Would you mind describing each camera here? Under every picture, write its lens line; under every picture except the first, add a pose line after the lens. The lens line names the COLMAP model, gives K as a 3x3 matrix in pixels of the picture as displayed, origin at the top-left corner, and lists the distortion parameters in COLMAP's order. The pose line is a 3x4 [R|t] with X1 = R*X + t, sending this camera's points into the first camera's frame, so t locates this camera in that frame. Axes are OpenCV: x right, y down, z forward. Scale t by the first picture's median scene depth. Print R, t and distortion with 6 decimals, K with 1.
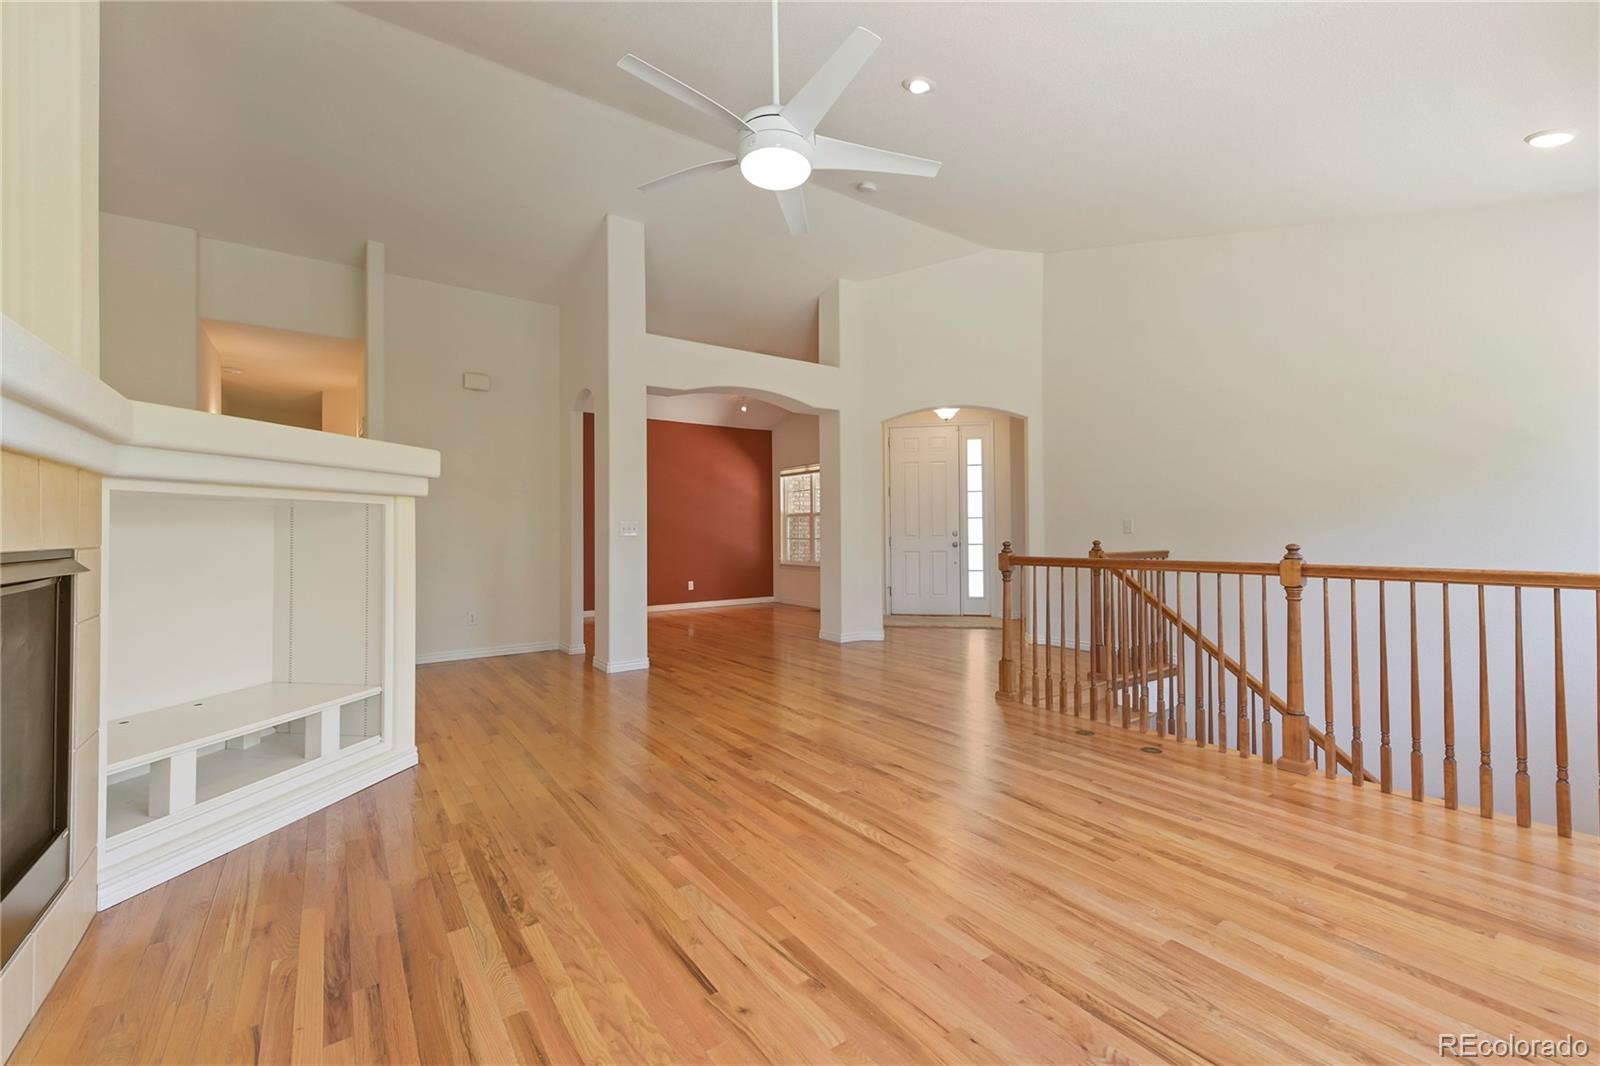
lens RADIAL K [[673.3, 0, 828.2], [0, 673.3, 520.5], [0, 0, 1]] dist [0.000378, 0.000049]
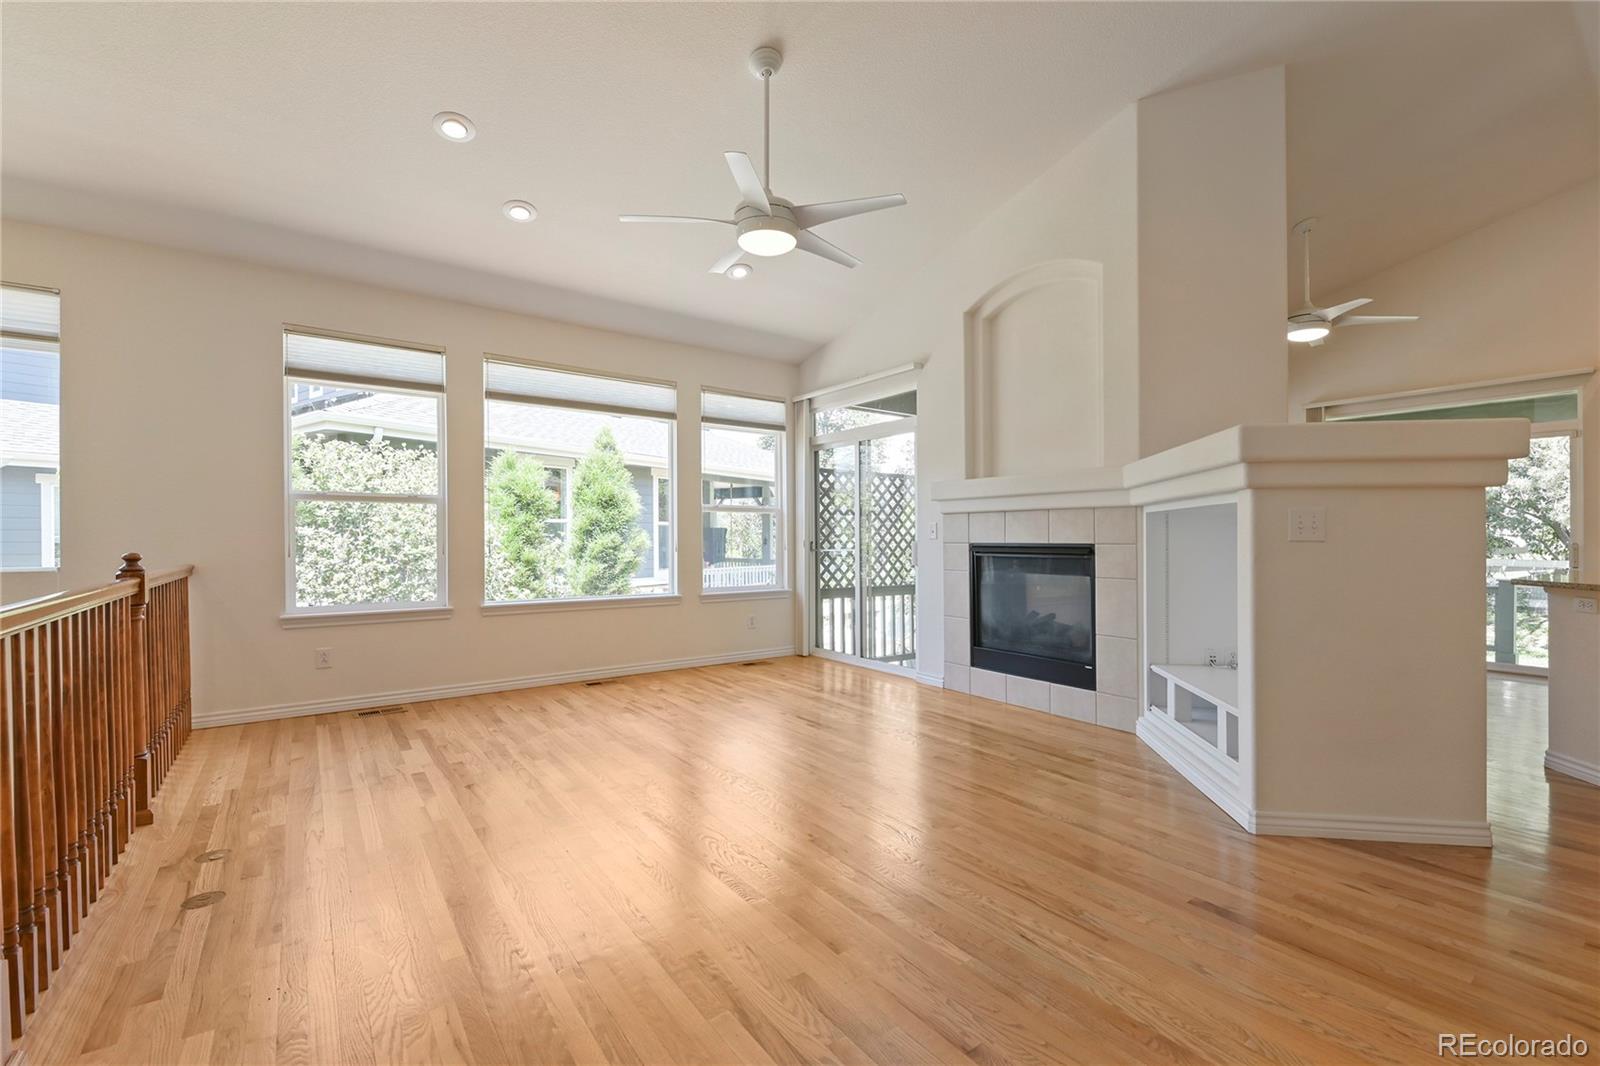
lens RADIAL K [[688.4, 0, 808.6], [0, 688.4, 538.9], [0, 0, 1]] dist [-0.001226, -0.000281]
pose [[-0.999947, 0.007268, -0.007228, -0.133715], [0.007295, 0.999967, -0.003690, 0.036518], [0.007201, -0.003743, -0.999967, 2.215402]]
